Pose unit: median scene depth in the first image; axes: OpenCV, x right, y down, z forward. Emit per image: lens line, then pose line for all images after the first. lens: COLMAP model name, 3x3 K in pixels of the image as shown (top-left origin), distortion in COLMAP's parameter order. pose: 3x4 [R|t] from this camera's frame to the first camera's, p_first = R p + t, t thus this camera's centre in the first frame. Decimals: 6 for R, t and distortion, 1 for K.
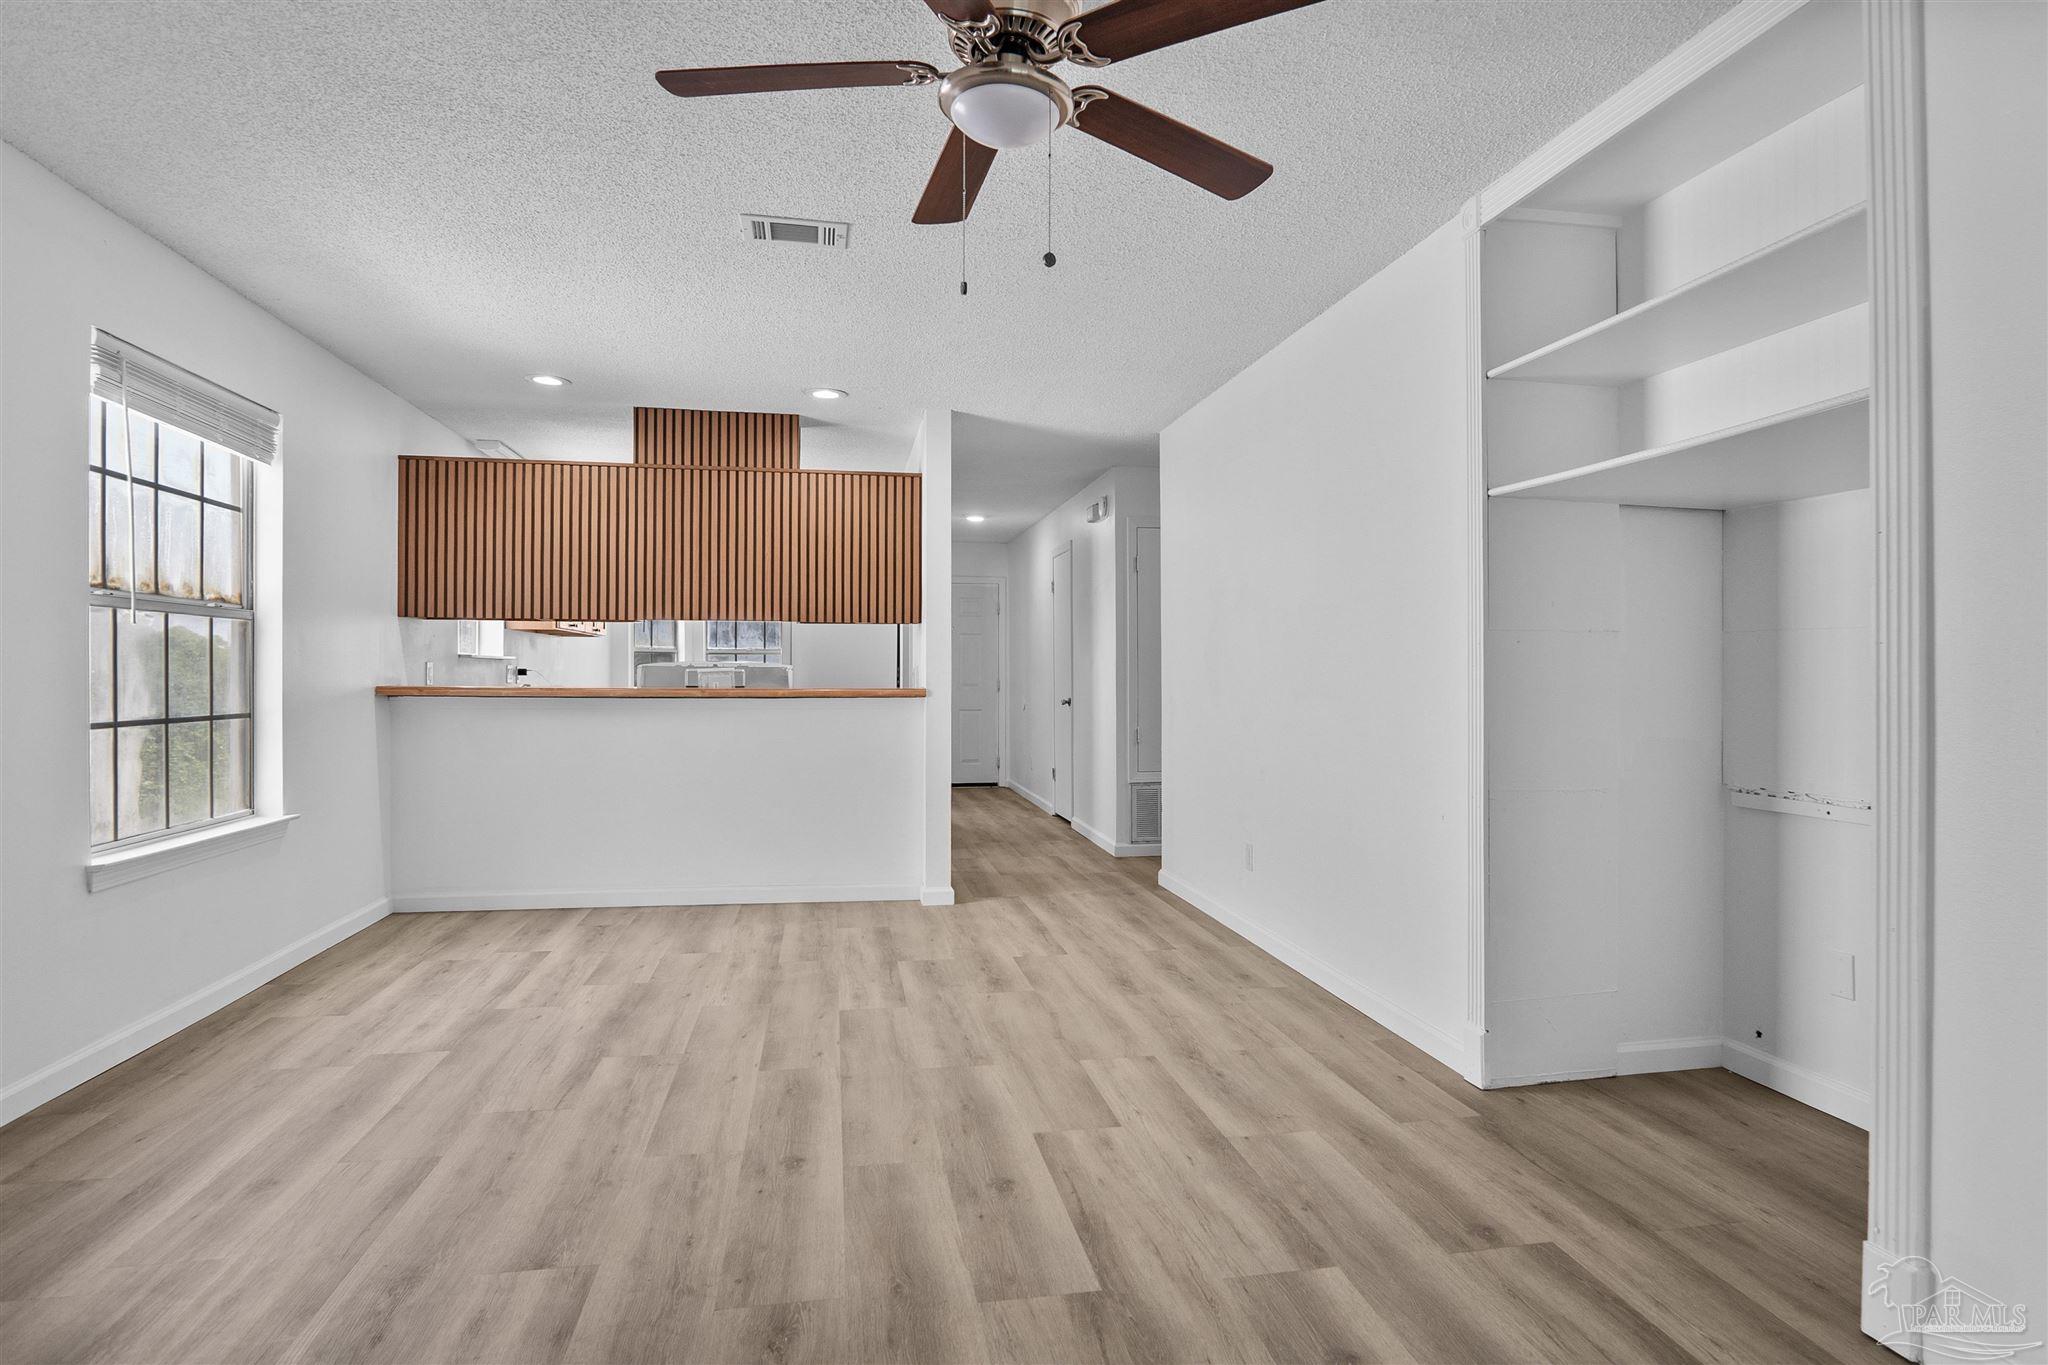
lens RADIAL K [[1131.0, 0, 1042.6], [0, 1131.0, 639.1], [0, 0, 1]] dist [-0.031483, 0.002399]
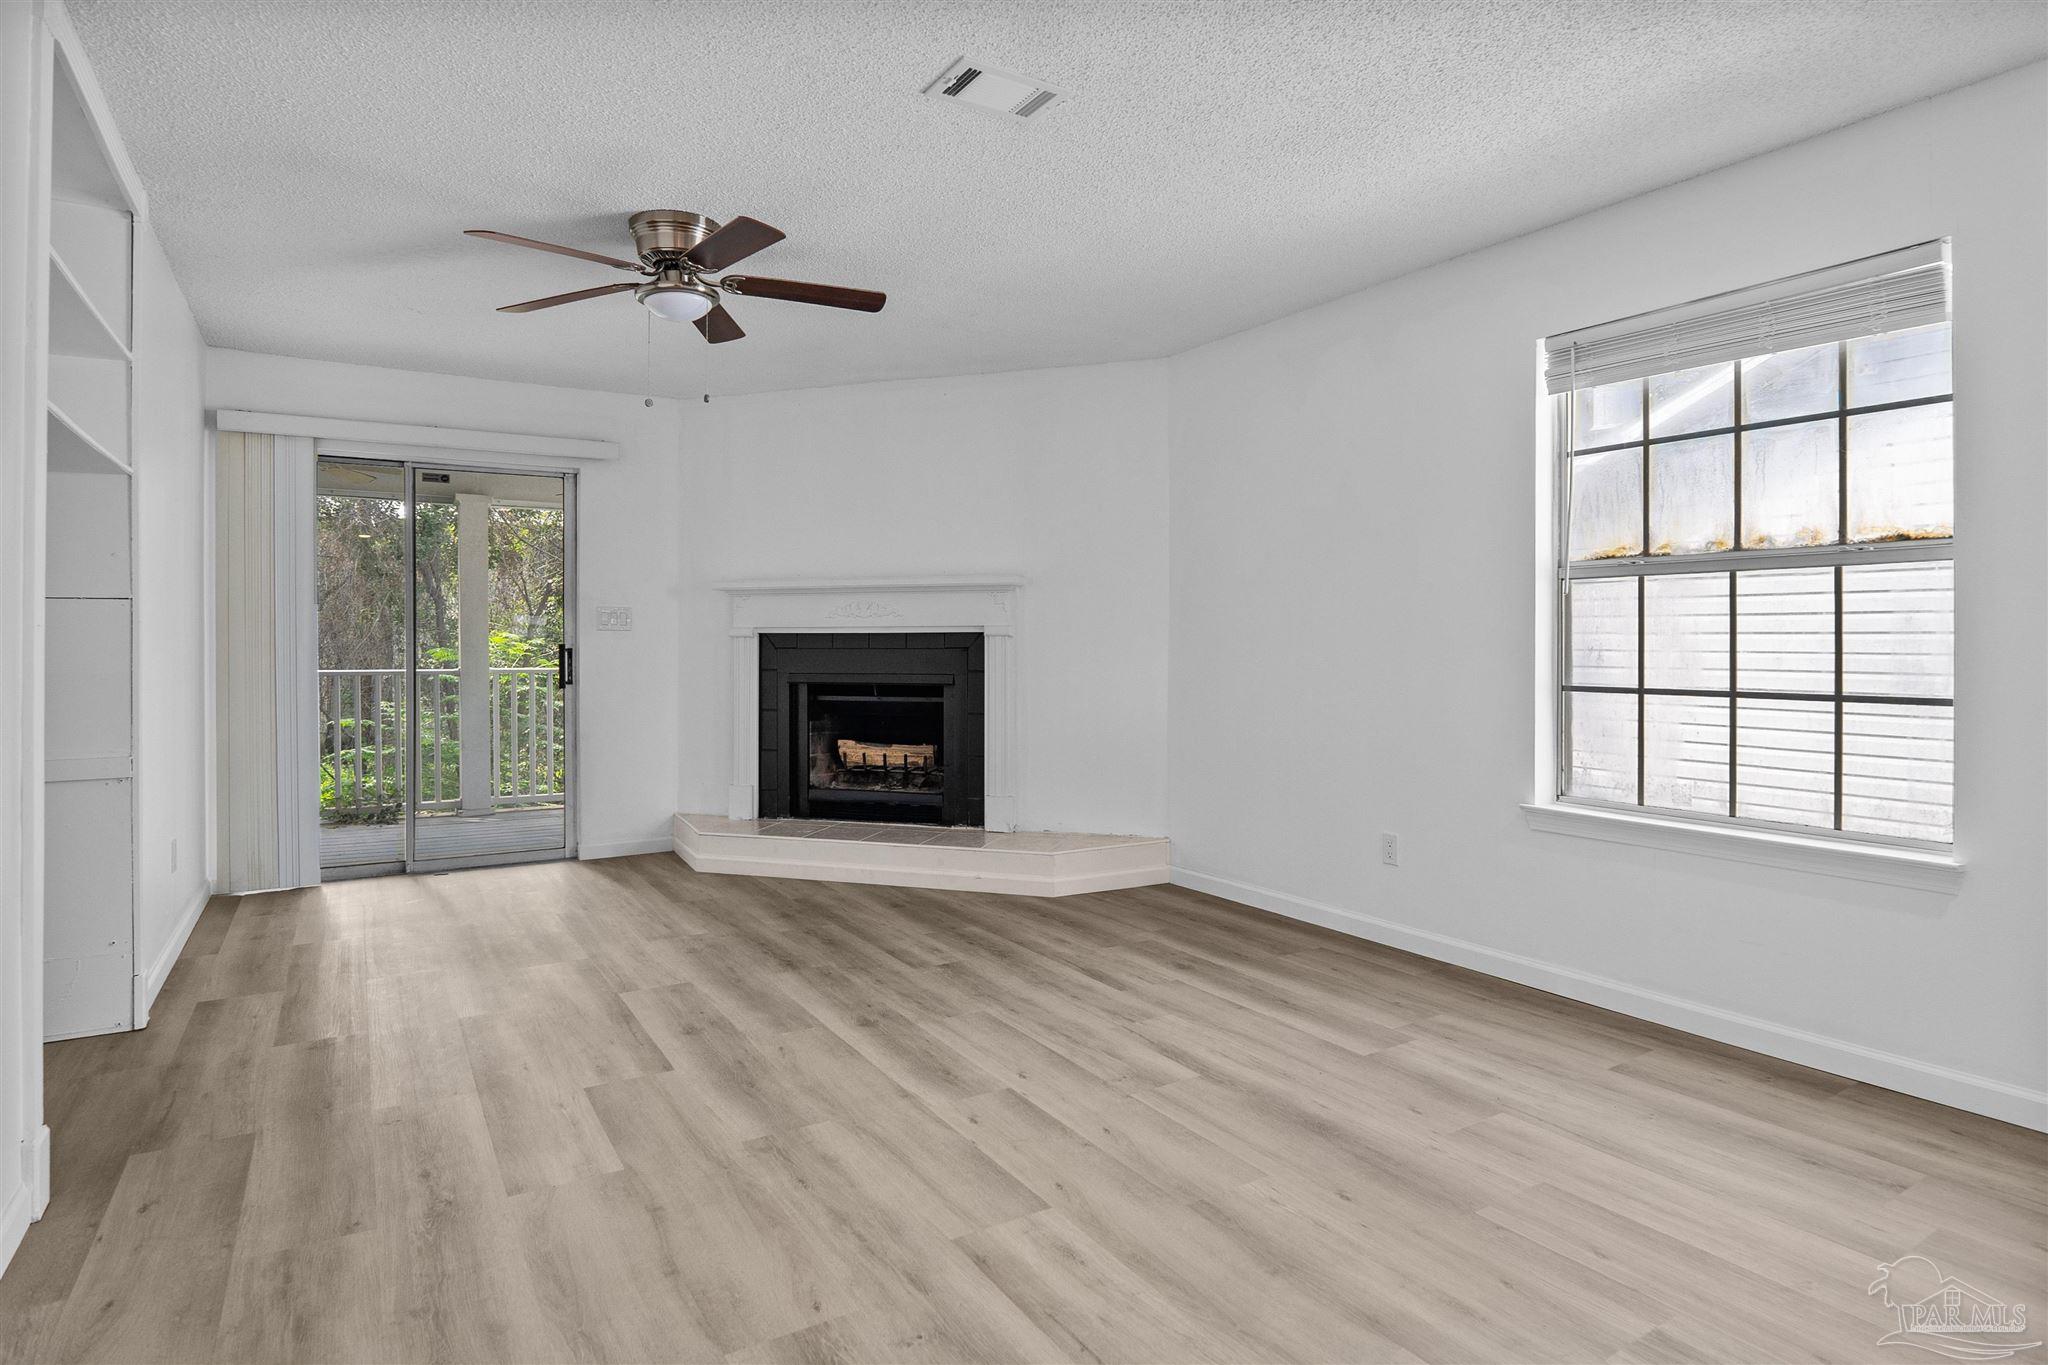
lens RADIAL K [[1131.0, 0, 1042.6], [0, 1131.0, 639.1], [0, 0, 1]] dist [-0.031483, 0.002399]
pose [[-0.932988, -0.002579, -0.359898, 0.042981], [0.010495, 0.999354, -0.034368, 0.063073], [0.359754, -0.035841, -0.932359, 1.851282]]
